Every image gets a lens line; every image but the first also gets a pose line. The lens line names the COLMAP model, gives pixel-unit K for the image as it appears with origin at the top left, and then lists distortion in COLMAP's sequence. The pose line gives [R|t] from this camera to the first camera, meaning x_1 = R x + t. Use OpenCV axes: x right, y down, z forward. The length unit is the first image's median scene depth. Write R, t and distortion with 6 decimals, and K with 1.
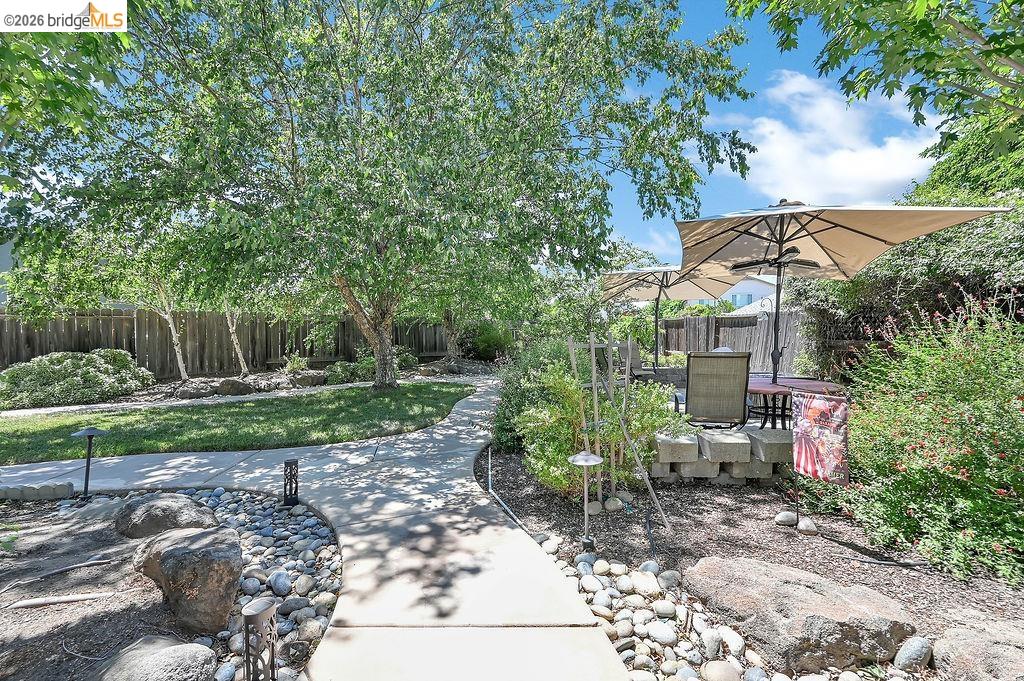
lens RADIAL K [[413.8, 0, 512.7], [0, 413.8, 342.6], [0, 0, 1]] dist [-0.001031, -0.000035]
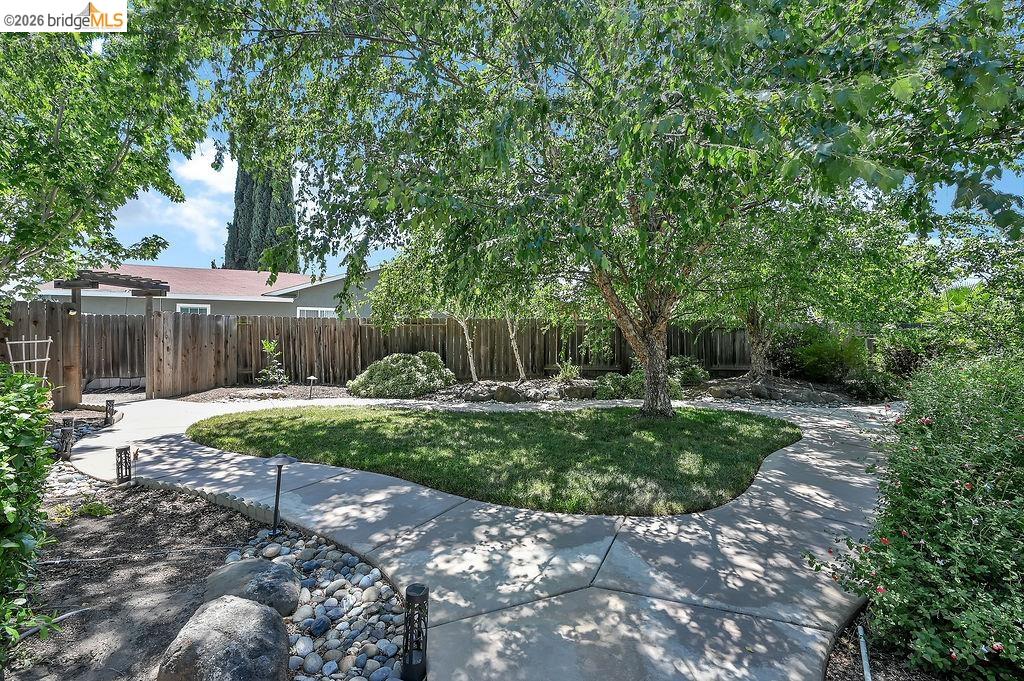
lens RADIAL K [[413.8, 0, 514.4], [0, 413.8, 341.0], [0, 0, 1]] dist [-0.001031, -0.000035]
pose [[0.776612, 0.013927, -0.629826, -0.027408], [-0.022397, 0.999734, -0.005510, -0.012572], [0.629582, 0.018385, 0.776717, 0.201229]]
